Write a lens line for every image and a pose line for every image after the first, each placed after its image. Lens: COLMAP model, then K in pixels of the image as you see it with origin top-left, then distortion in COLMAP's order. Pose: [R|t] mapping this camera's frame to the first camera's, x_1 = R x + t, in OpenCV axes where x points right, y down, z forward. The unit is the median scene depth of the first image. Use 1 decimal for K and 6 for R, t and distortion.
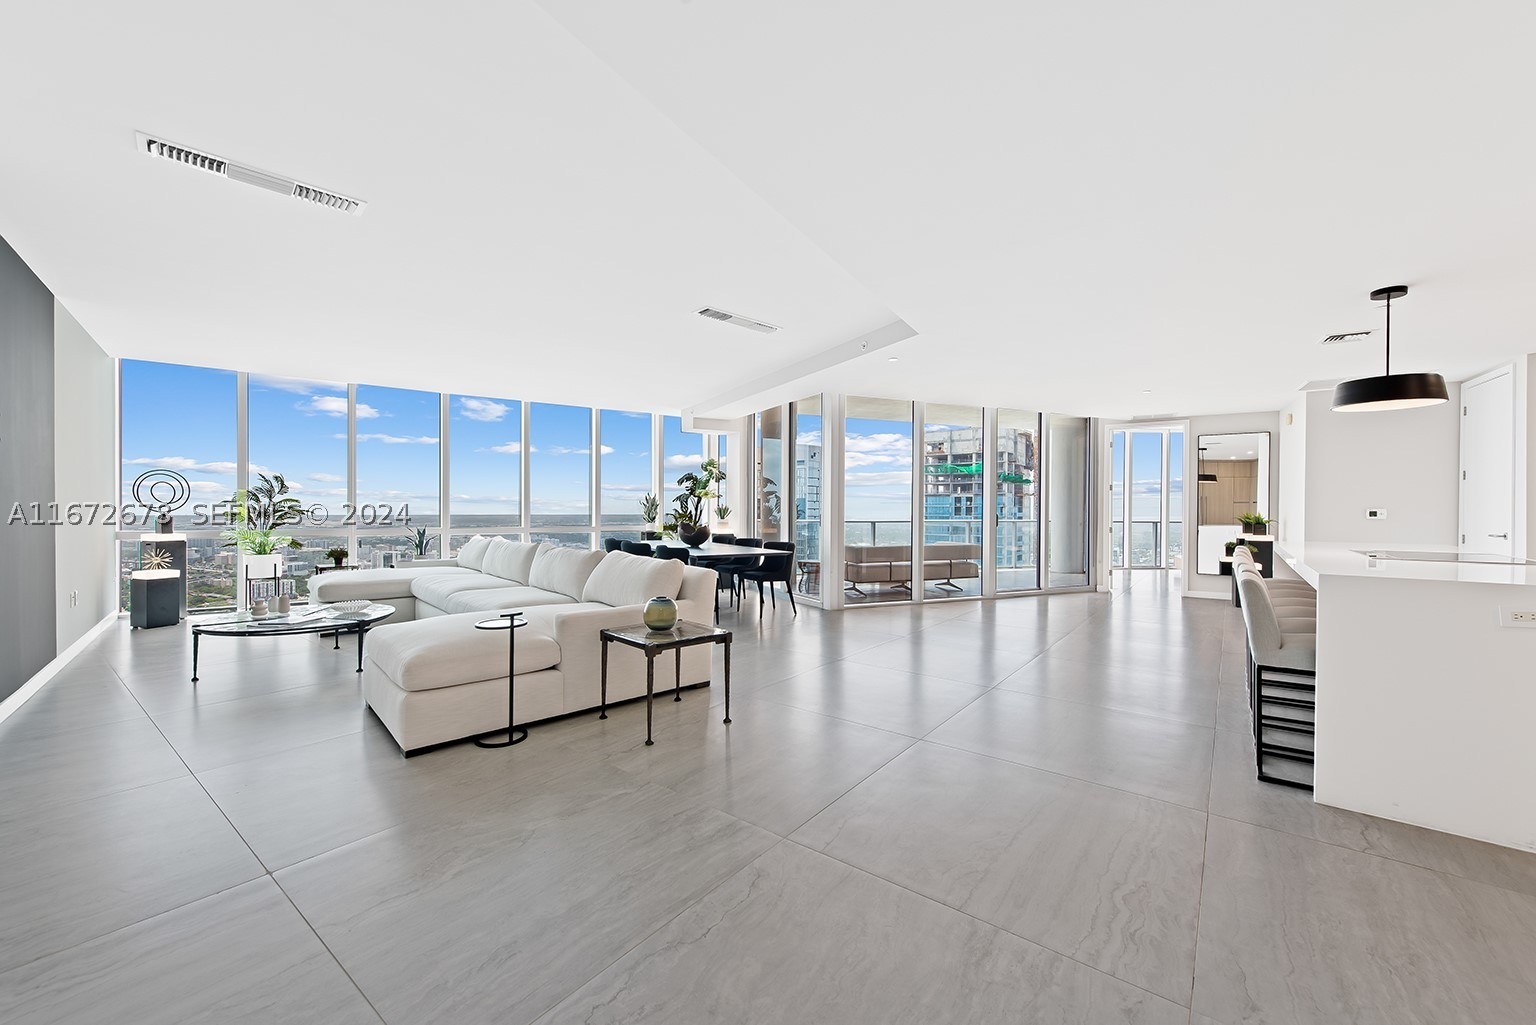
lens RADIAL K [[586.4, 0, 763.0], [0, 586.4, 517.1], [0, 0, 1]] dist [0.000668, -0.000131]
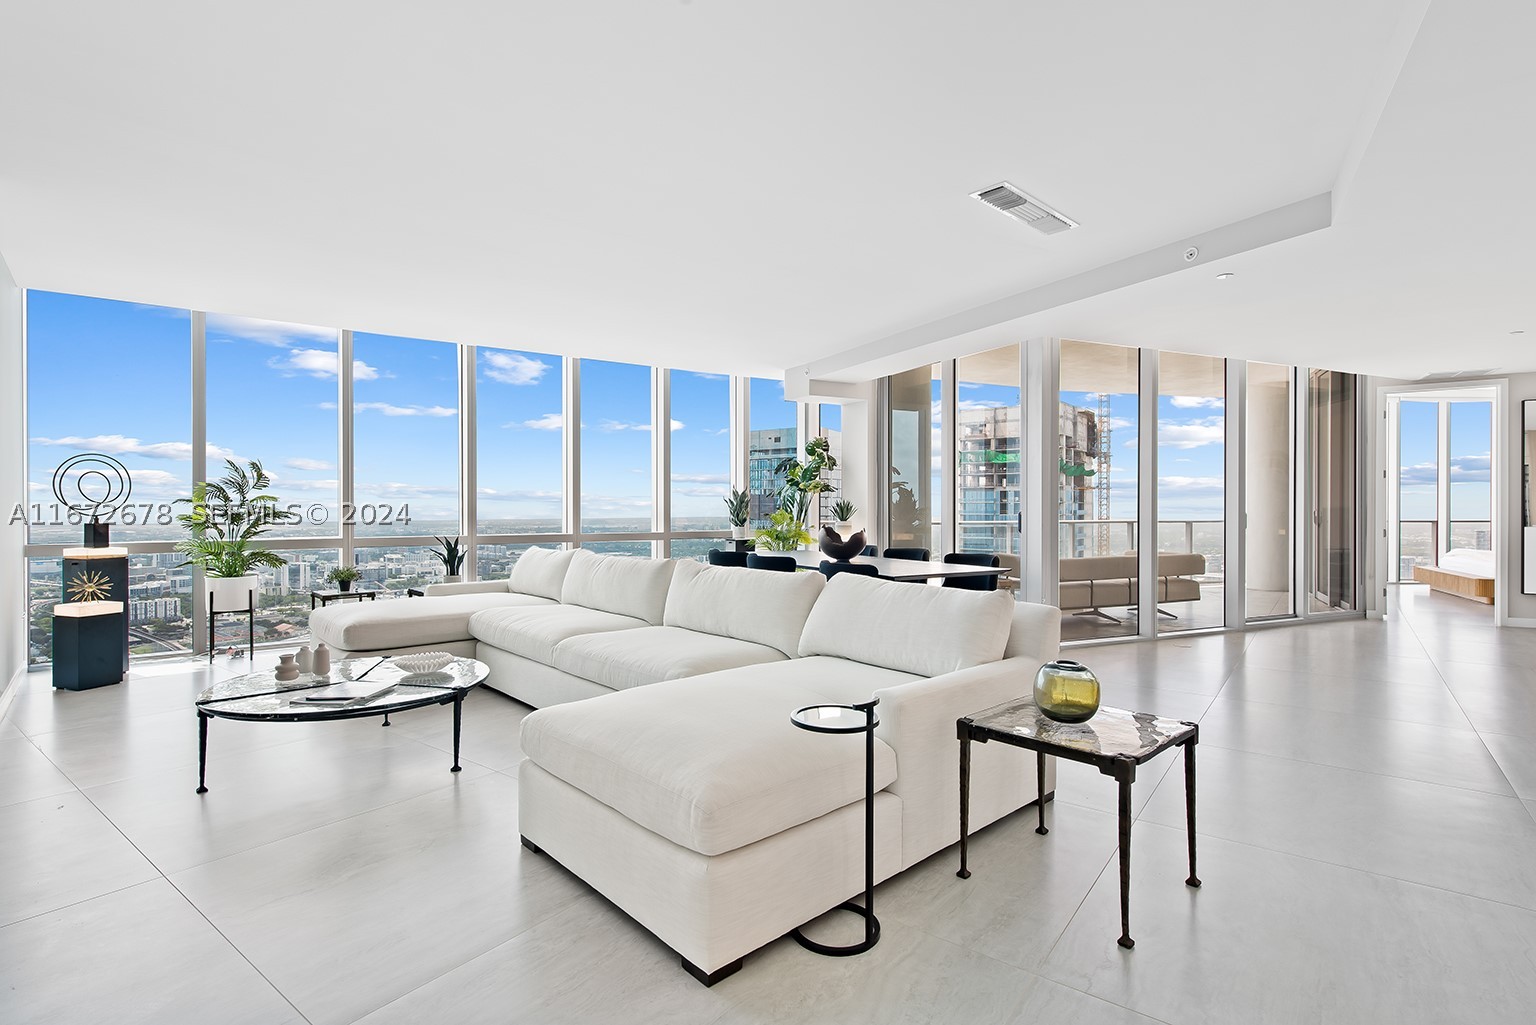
lens RADIAL K [[719.5, 0, 749.6], [0, 719.5, 513.7], [0, 0, 1]] dist [0.000058, 0.000301]
pose [[0.999986, -0.005215, 0.000958, -0.230710], [0.005220, 0.999974, -0.004891, -0.002081], [-0.000933, 0.004896, 0.999988, 0.145951]]
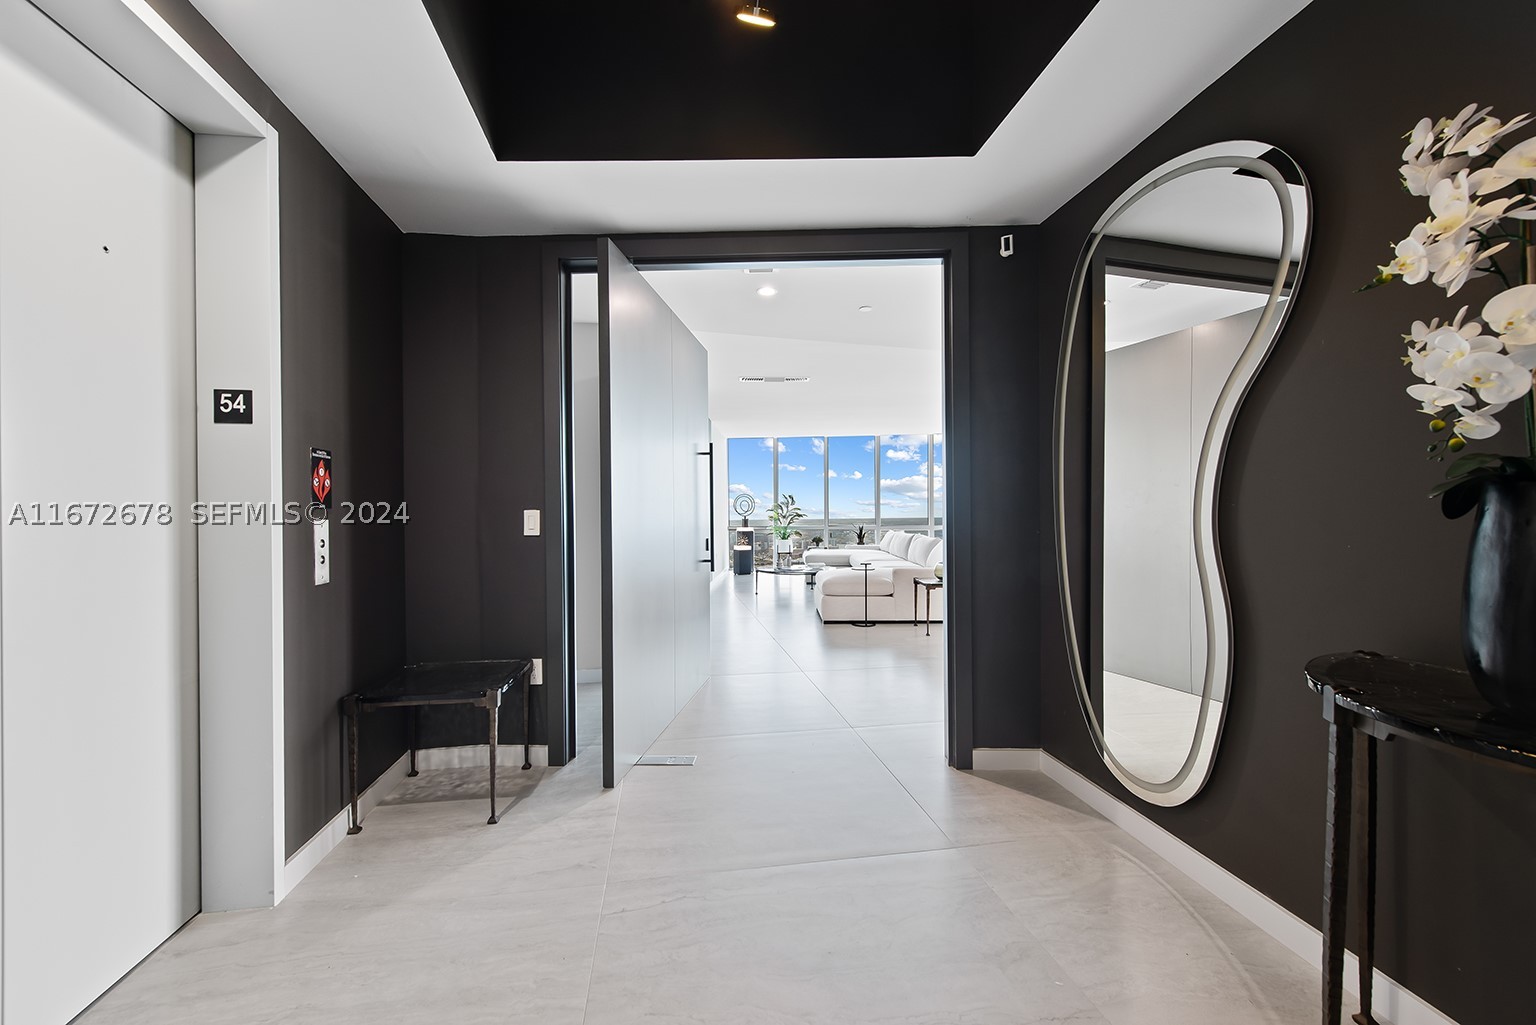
lens RADIAL K [[607.2, 0, 771.9], [0, 607.2, 514.4], [0, 0, 1]] dist [0.000175, -0.000036]
pose [[0.734202, -0.008302, -0.678880, 0.339231], [0.003798, 0.999960, -0.008121, 0.002489], [0.678920, 0.003385, 0.734204, -0.345108]]
